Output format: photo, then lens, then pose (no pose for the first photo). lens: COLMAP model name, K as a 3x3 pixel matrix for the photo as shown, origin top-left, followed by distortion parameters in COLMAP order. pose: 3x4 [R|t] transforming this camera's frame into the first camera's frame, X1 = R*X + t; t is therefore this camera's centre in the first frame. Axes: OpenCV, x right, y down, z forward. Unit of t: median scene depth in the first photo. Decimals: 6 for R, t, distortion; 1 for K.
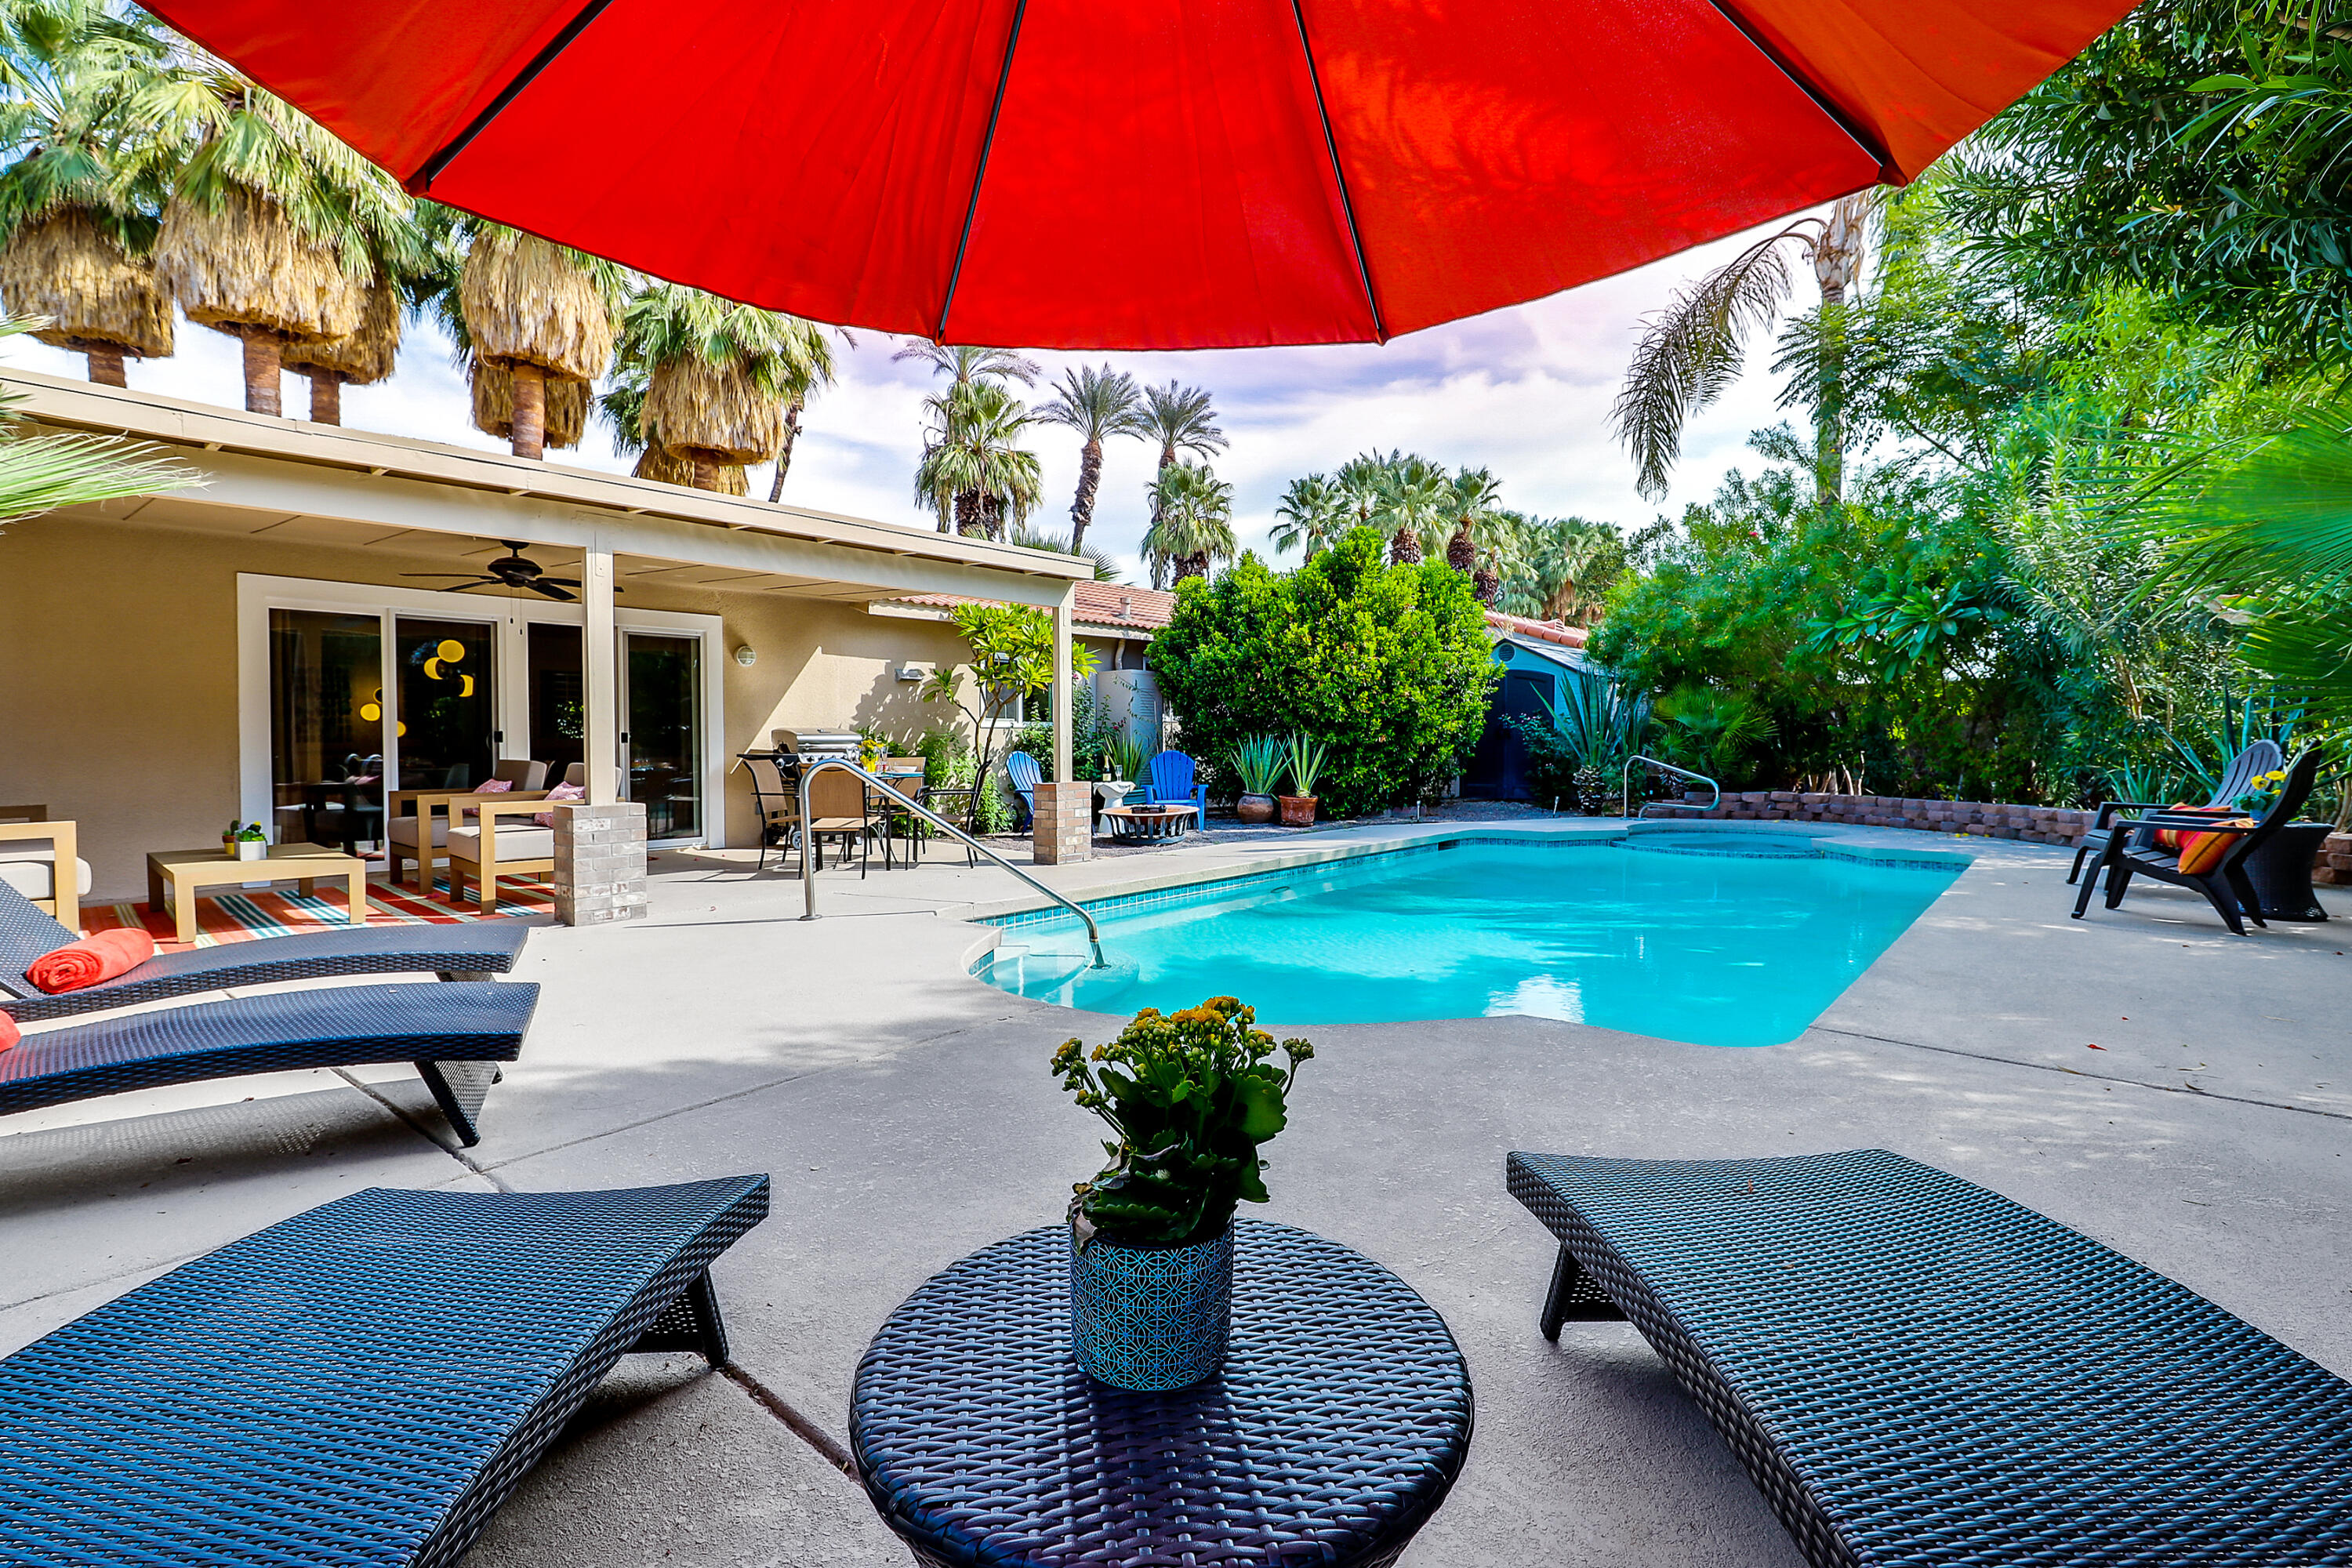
lens RADIAL K [[1075.0, 0, 1167.5], [0, 1075.0, 764.5], [0, 0, 1]] dist [0.010608, -0.004233]
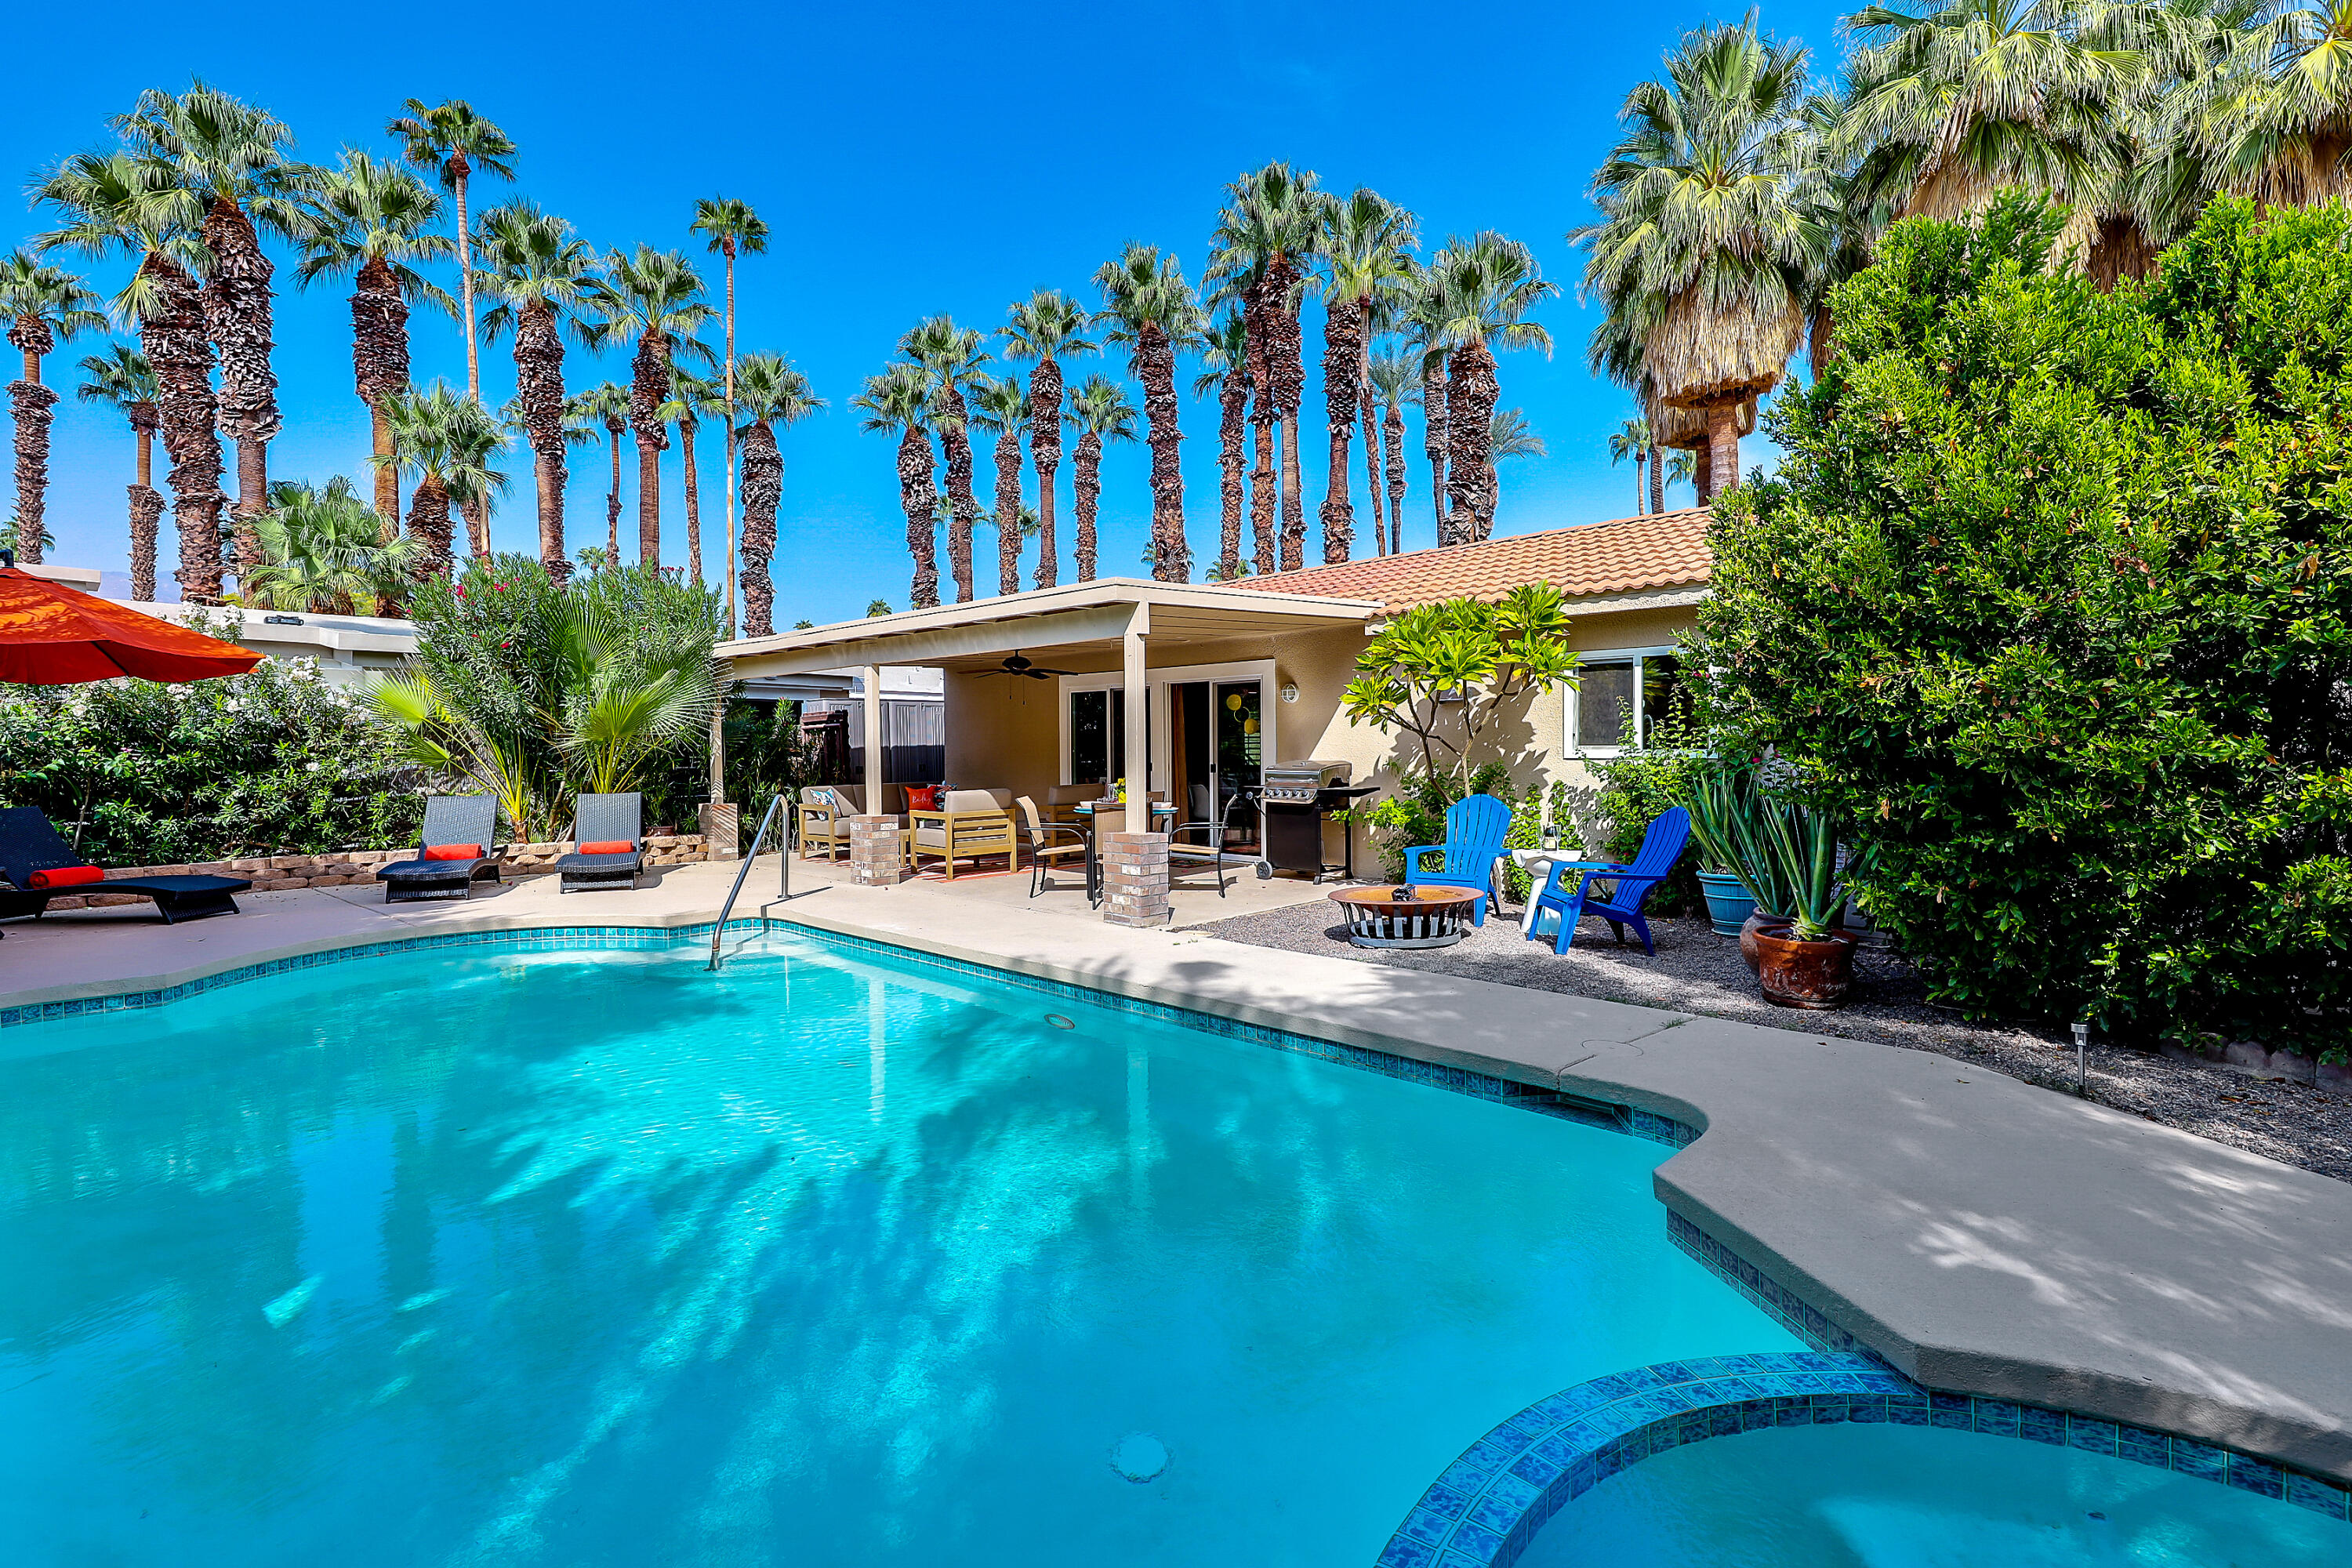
lens RADIAL K [[1075.0, 0, 1184.8], [0, 1075.0, 779.0], [0, 0, 1]] dist [0.010608, -0.004233]
pose [[-0.049268, 0.034175, -0.998201, 0.516604], [-0.013360, 0.999302, 0.034872, -0.039100], [0.998696, 0.015054, -0.048777, 0.721840]]
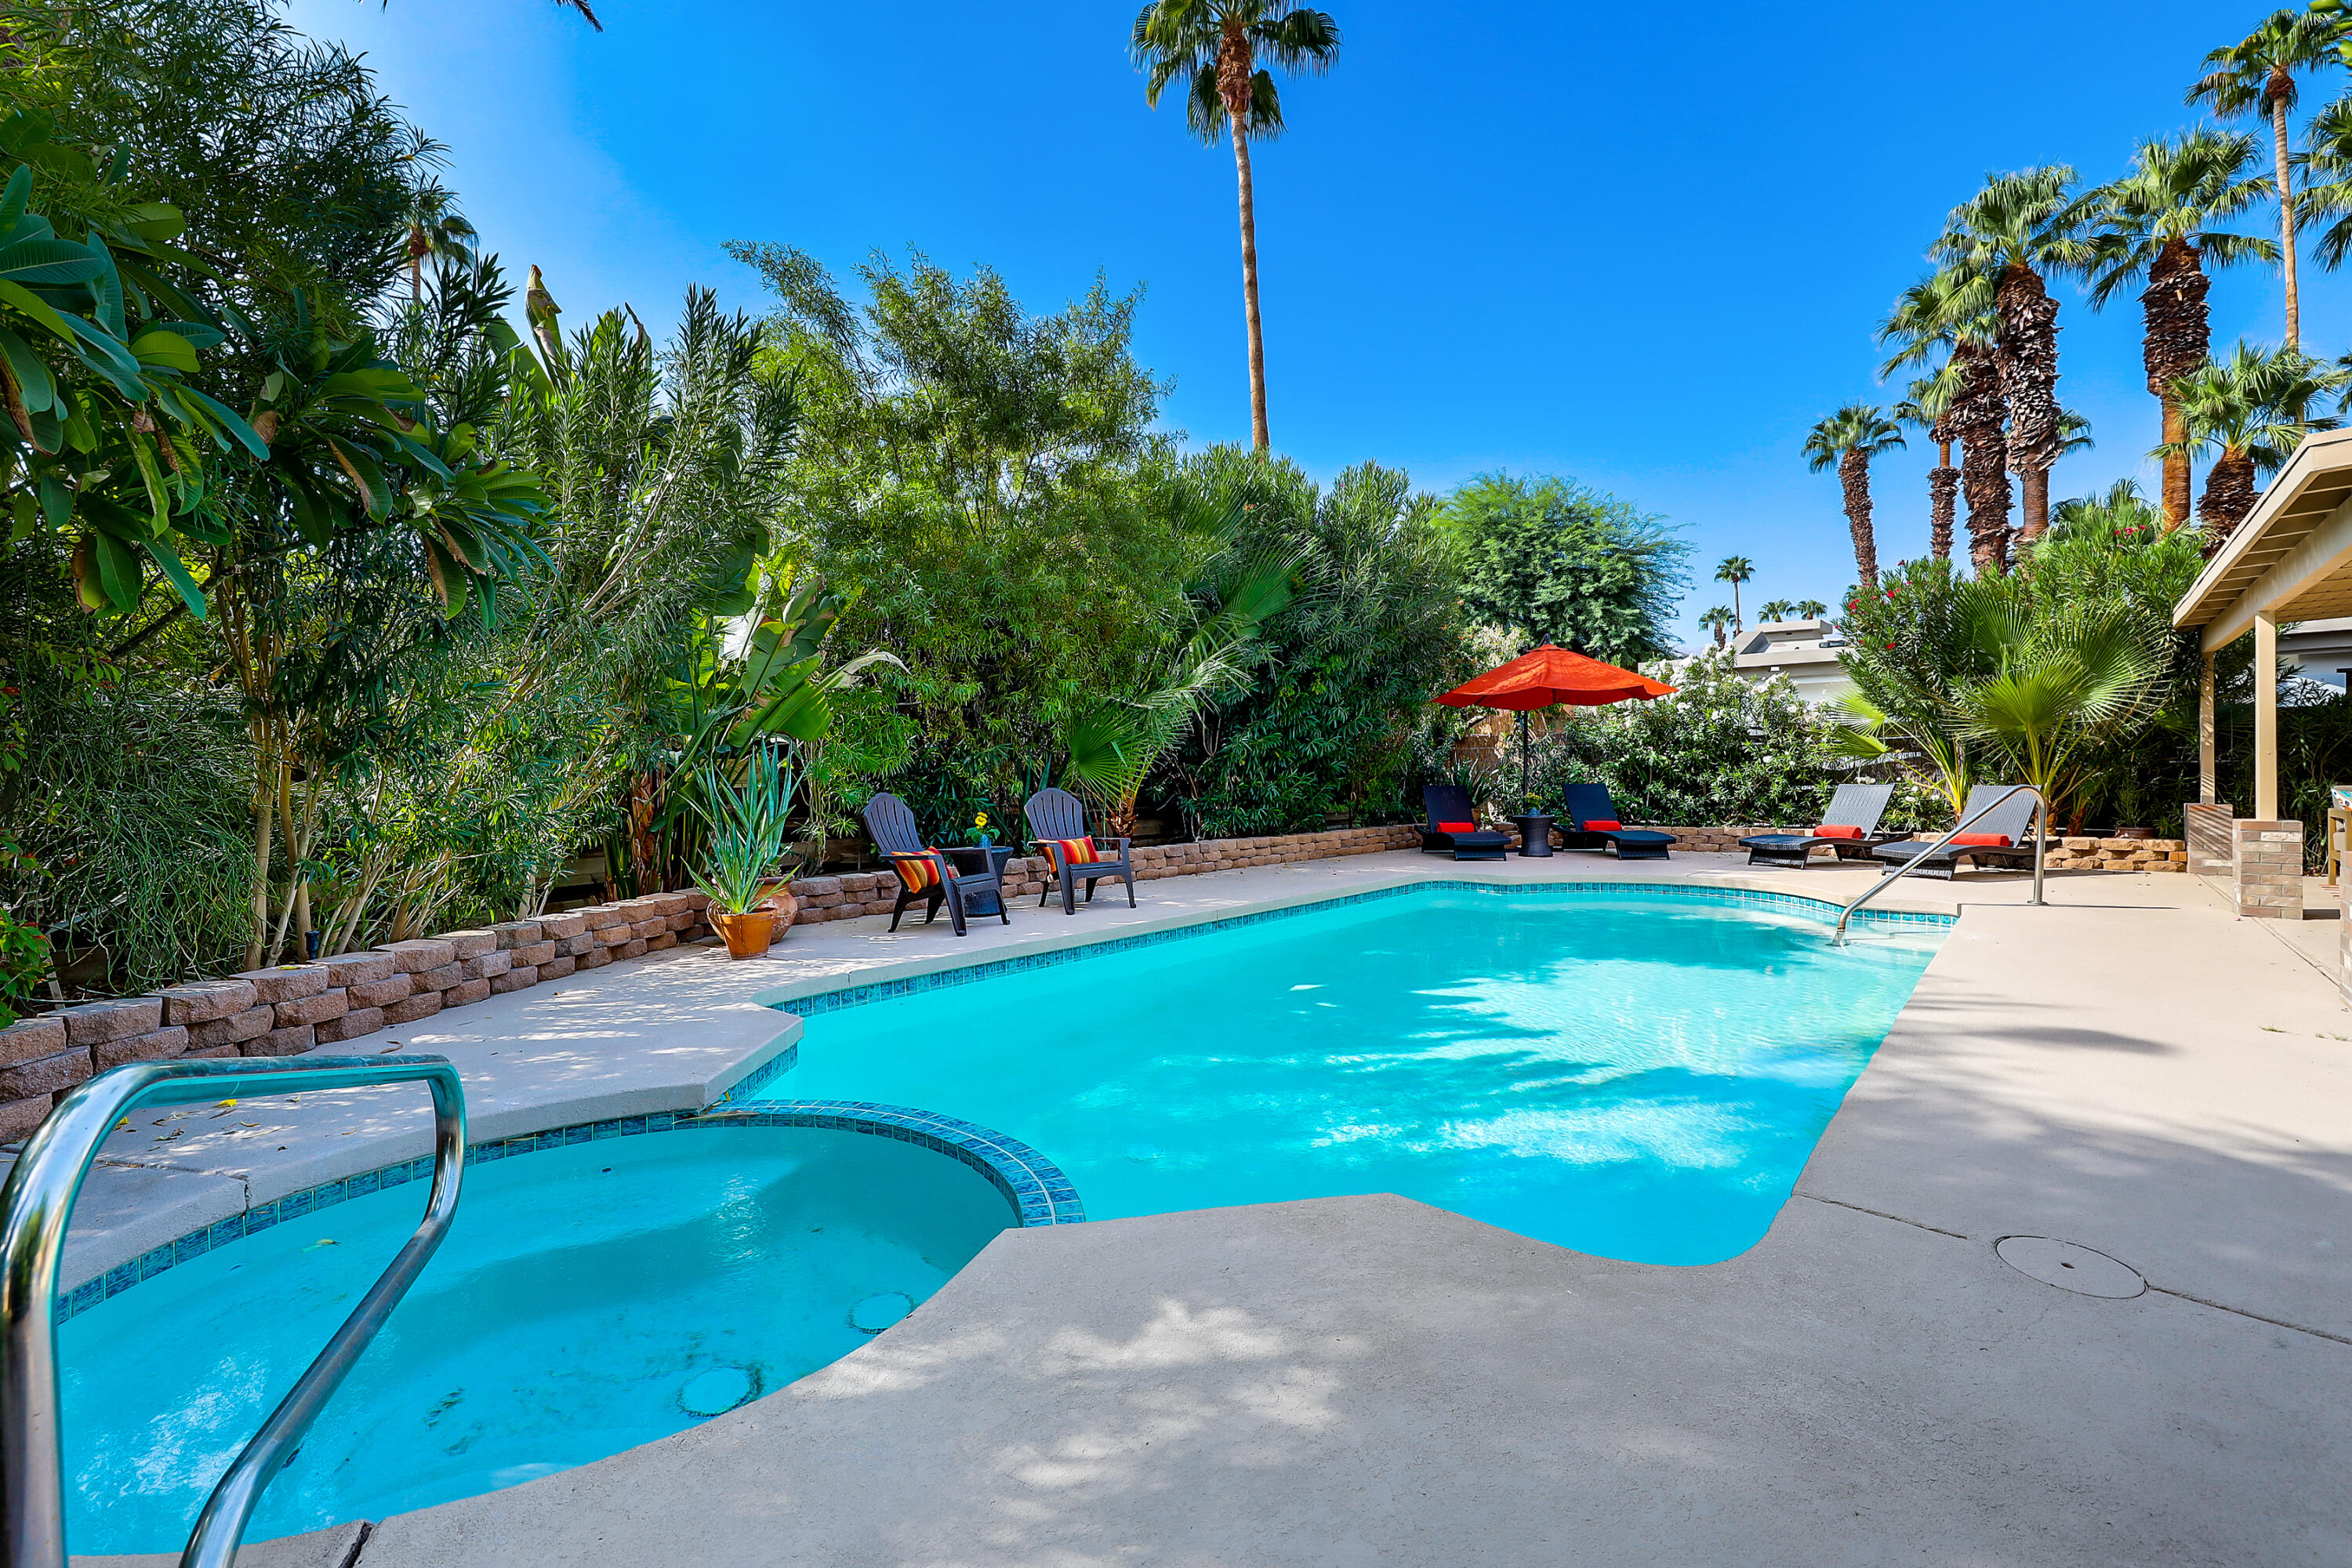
lens RADIAL K [[985.4, 0, 1163.8], [0, 985.4, 782.4], [0, 0, 1]] dist [0.008494, -0.004035]
pose [[-0.999723, 0.016813, 0.016479, 0.323331], [0.017308, 0.999389, 0.030350, -0.028697], [-0.015958, 0.030627, -0.999403, 0.983075]]
